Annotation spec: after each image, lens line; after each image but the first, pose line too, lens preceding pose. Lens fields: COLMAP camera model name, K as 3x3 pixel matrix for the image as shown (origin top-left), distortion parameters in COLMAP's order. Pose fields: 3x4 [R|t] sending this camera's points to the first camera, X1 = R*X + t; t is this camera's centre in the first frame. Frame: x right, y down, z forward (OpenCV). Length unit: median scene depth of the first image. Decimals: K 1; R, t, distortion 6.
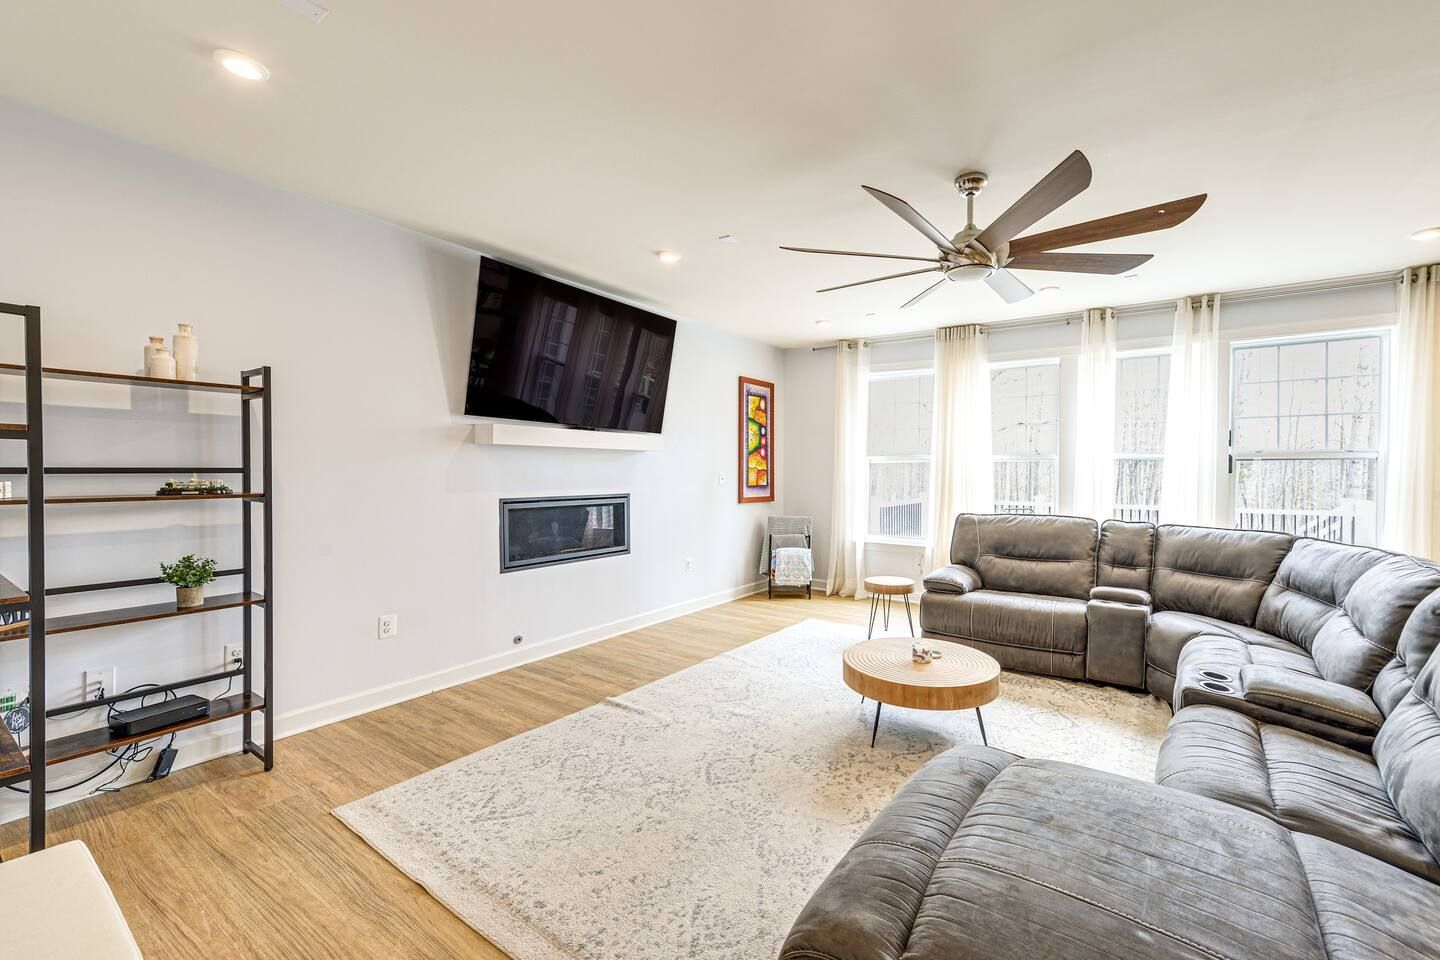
lens RADIAL K [[616.3, 0, 720.9], [0, 616.3, 474.7], [0, 0, 1]] dist [0.003709, 0.000310]
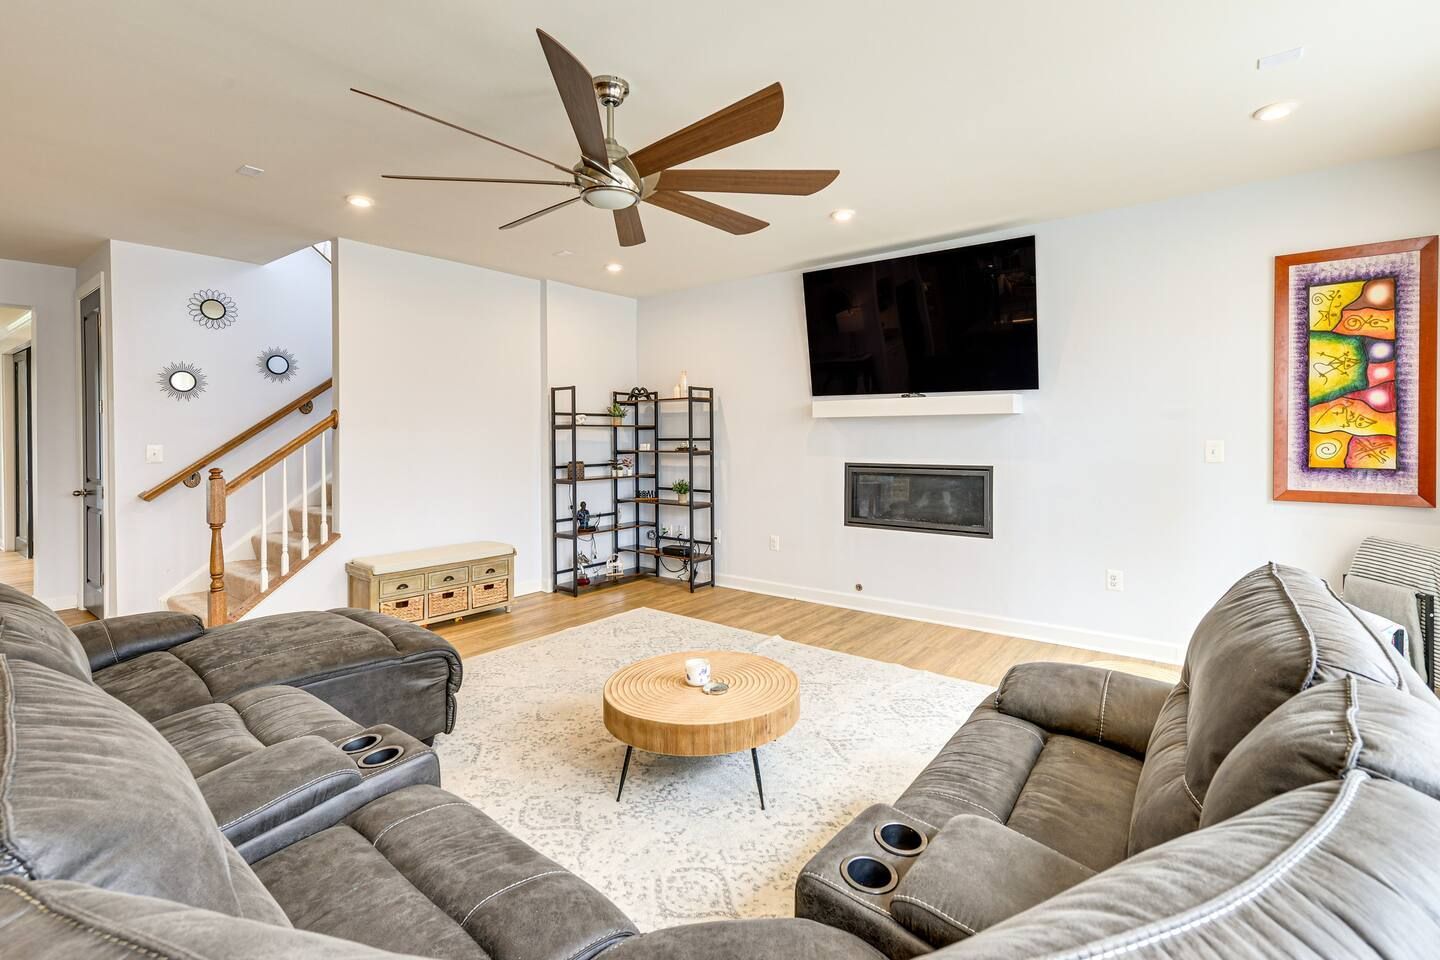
lens RADIAL K [[616.3, 0, 730.0], [0, 616.3, 446.3], [0, 0, 1]] dist [0.003709, 0.000310]
pose [[-0.026204, 0.007765, -0.999626, 0.561899], [-0.006317, 0.999949, 0.007933, -0.000319], [0.999637, 0.006523, -0.026153, 0.544791]]
